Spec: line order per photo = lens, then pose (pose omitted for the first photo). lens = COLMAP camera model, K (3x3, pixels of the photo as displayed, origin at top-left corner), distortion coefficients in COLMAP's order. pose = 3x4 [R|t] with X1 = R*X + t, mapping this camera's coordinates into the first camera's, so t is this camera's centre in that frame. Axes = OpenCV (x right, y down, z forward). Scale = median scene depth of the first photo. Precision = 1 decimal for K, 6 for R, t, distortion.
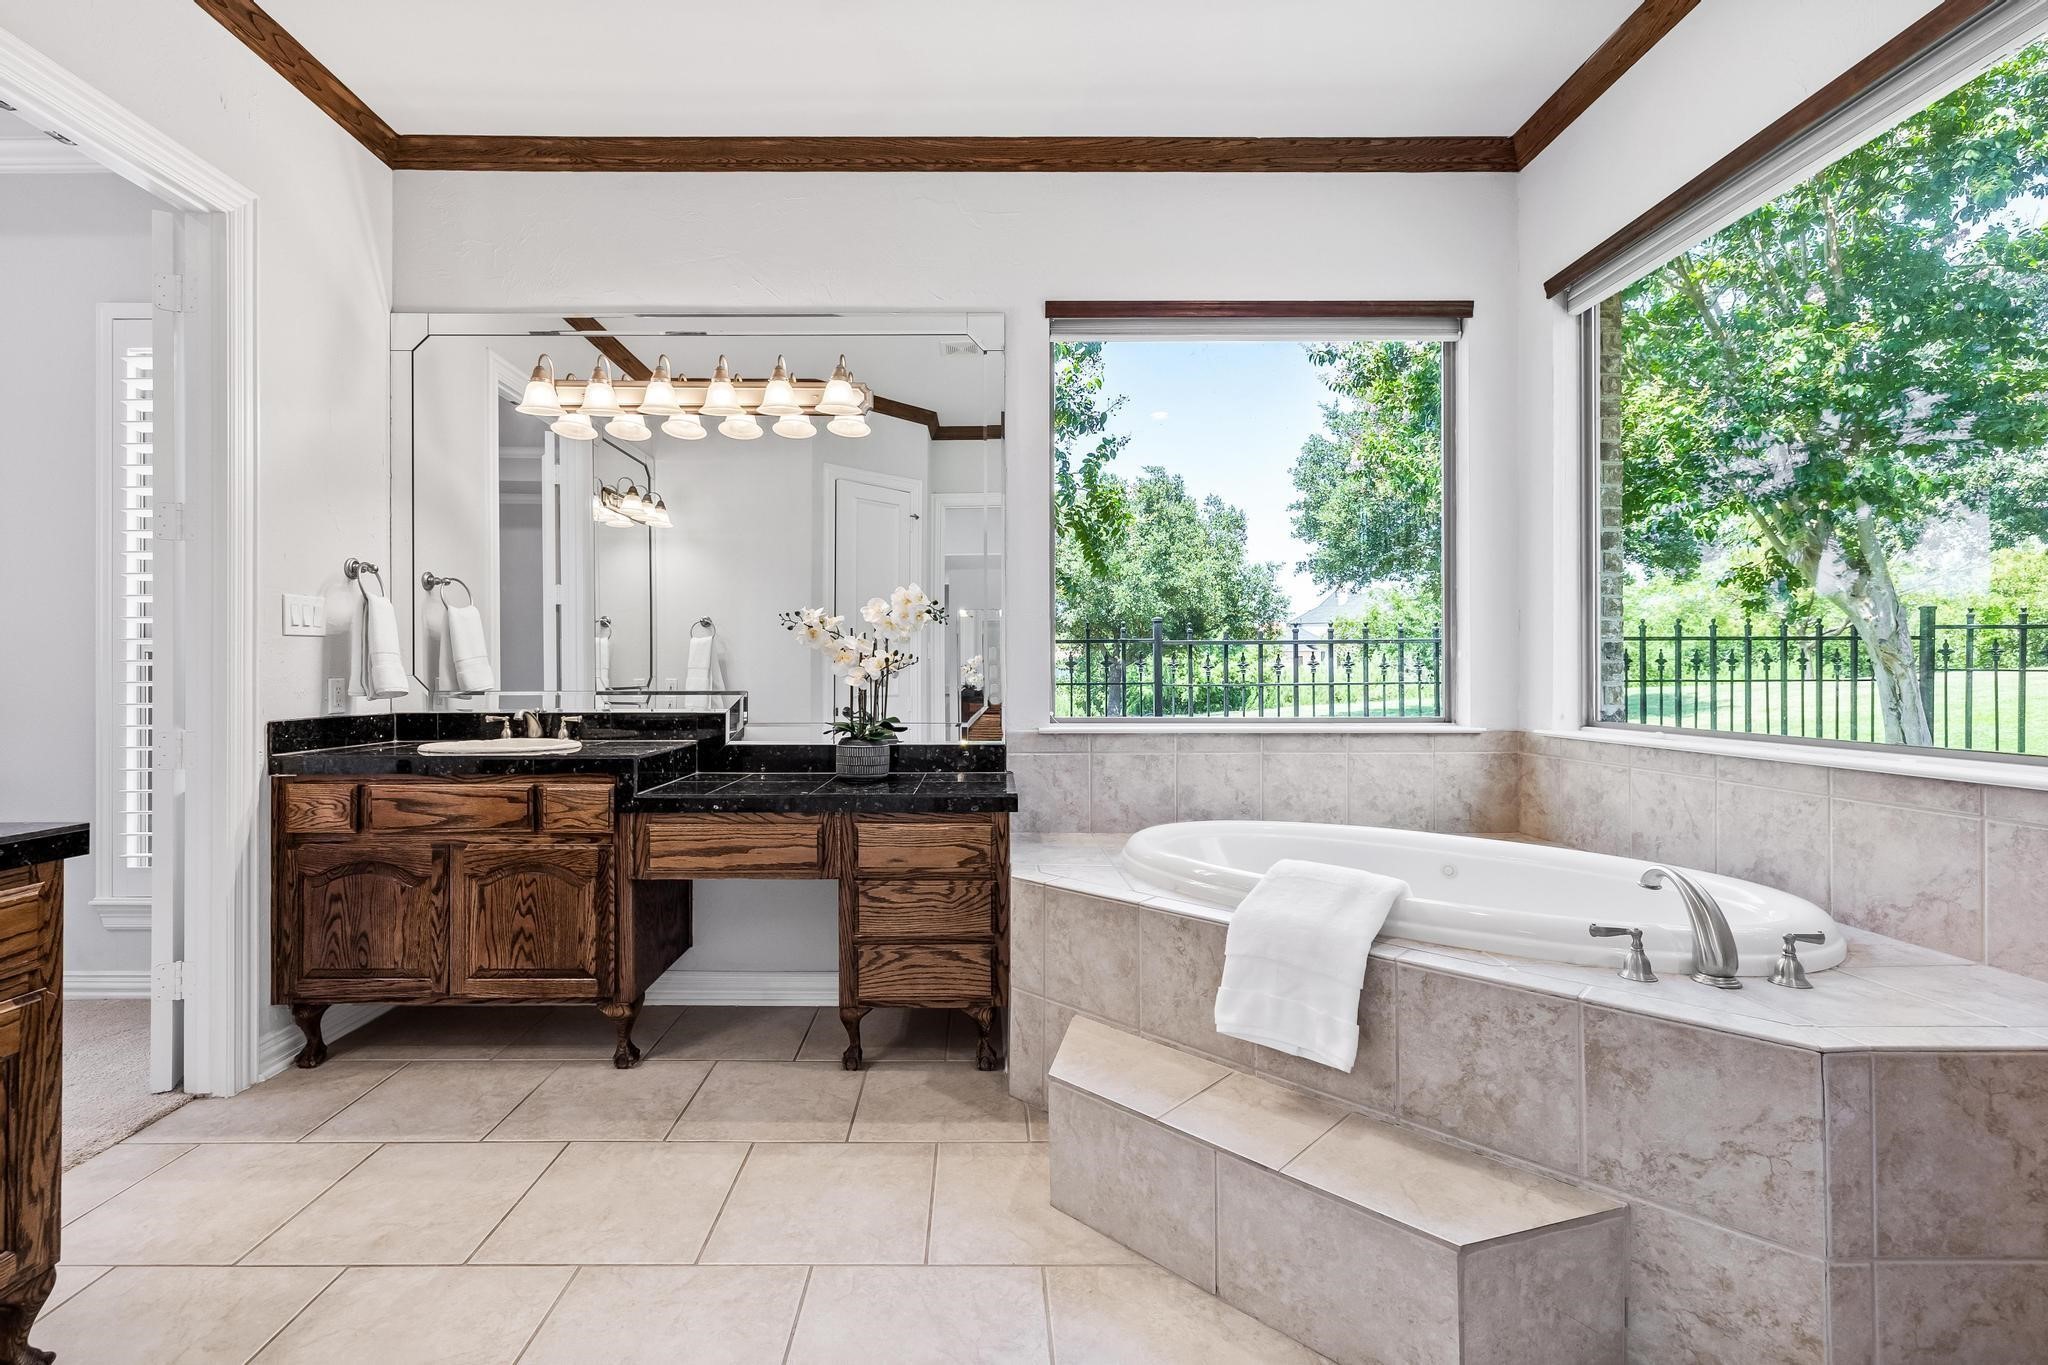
lens RADIAL K [[875.0, 0, 984.3], [0, 875.0, 673.5], [0, 0, 1]] dist [0.001847, 0.000082]
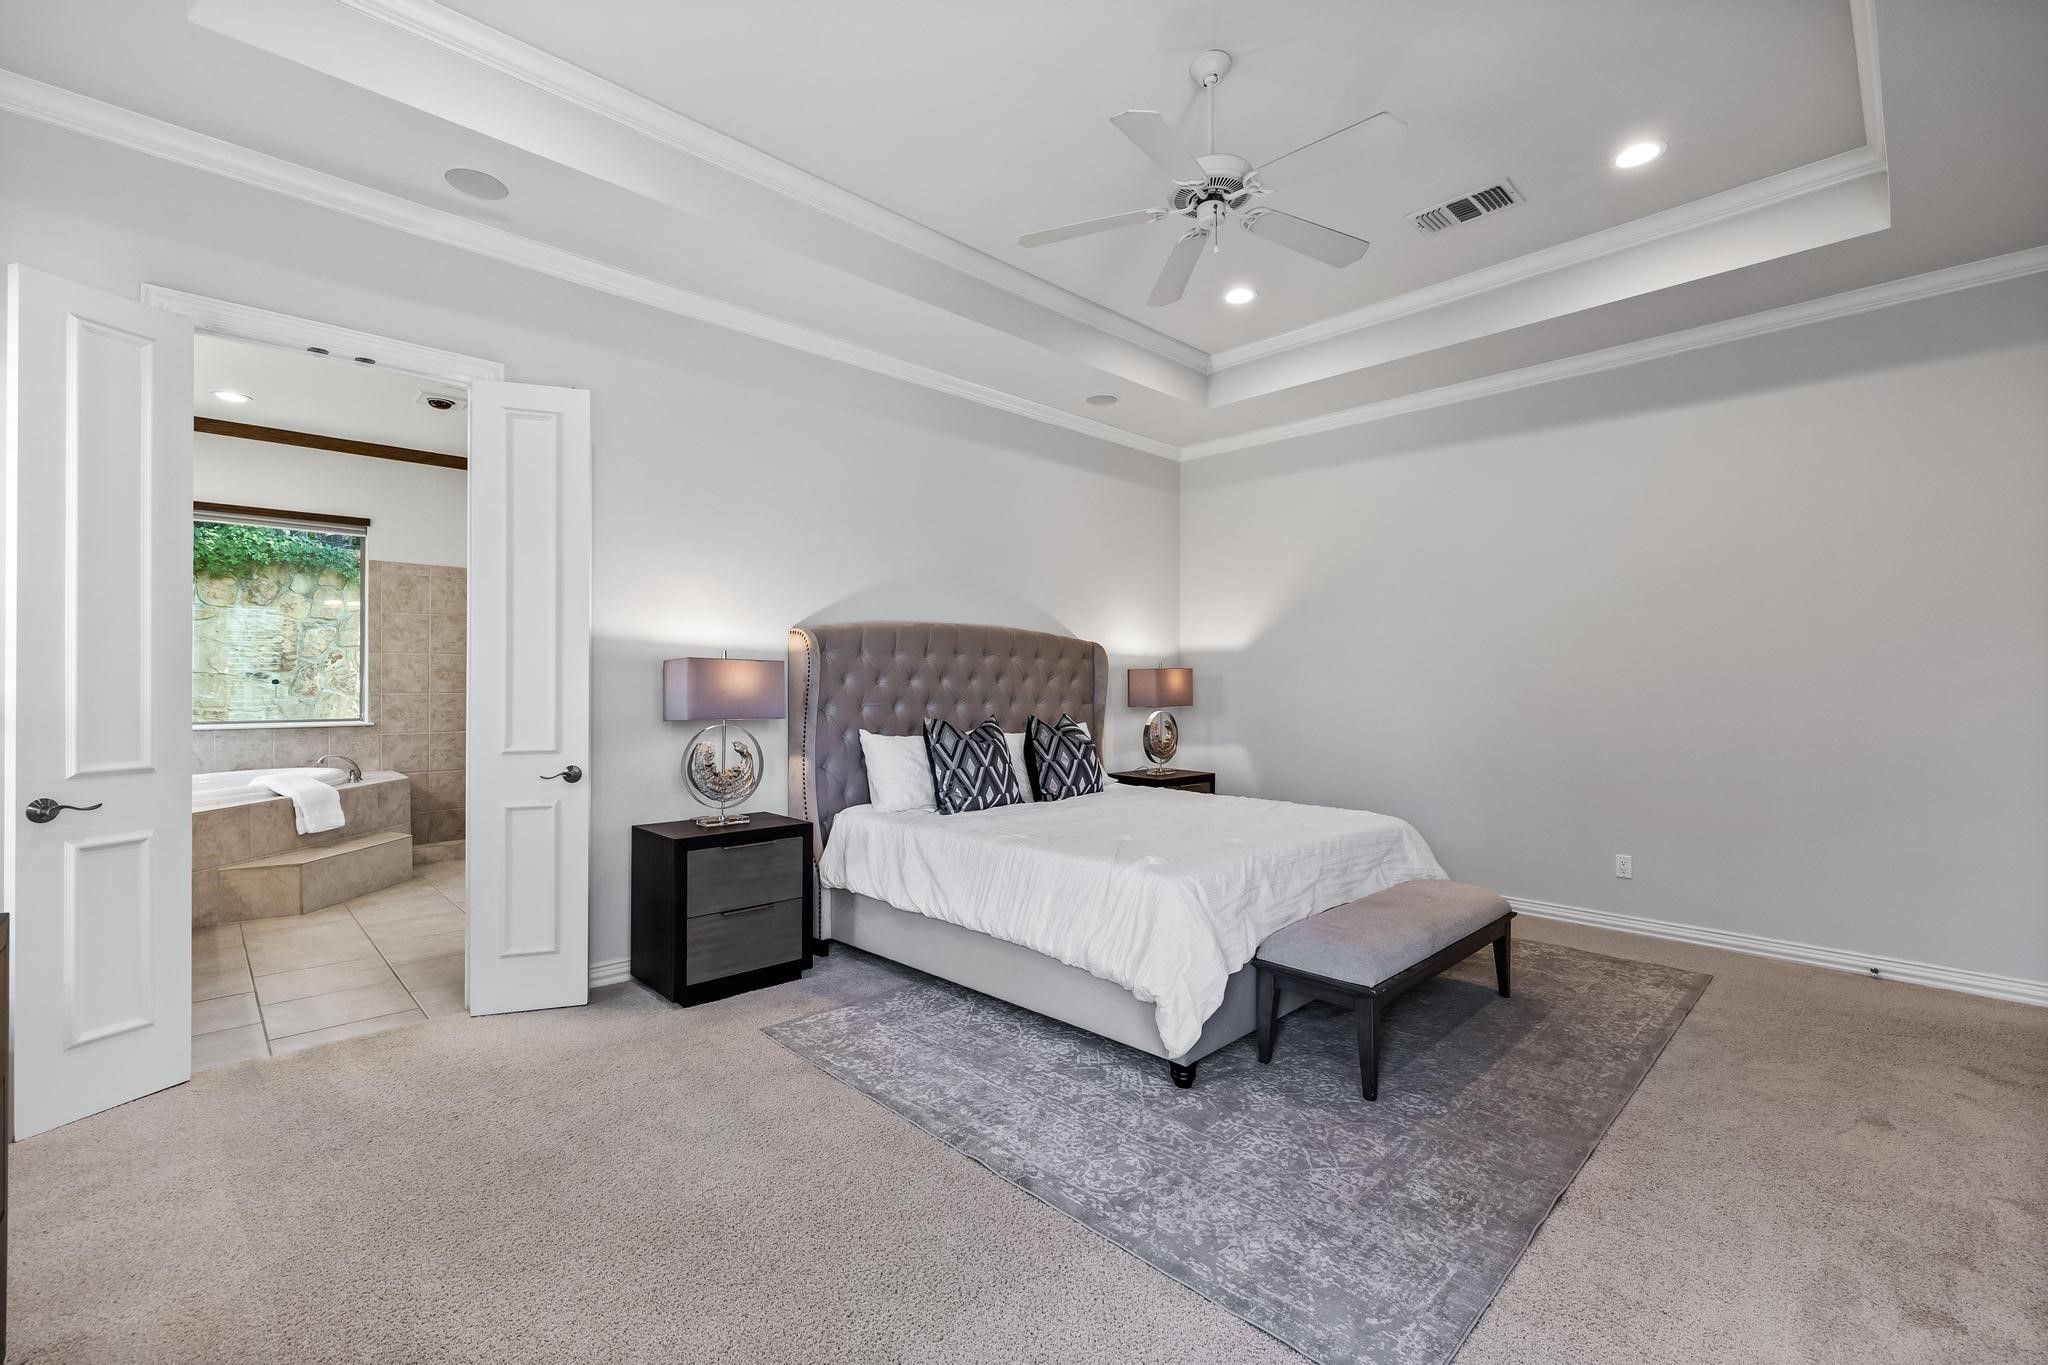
lens RADIAL K [[875.0, 0, 1018.7], [0, 875.0, 683.1], [0, 0, 1]] dist [0.001847, 0.000082]
pose [[-0.690679, -0.001745, 0.723160, -2.372472], [-0.003947, 0.999991, -0.001357, -0.044304], [-0.723151, -0.003792, -0.690679, 0.949609]]
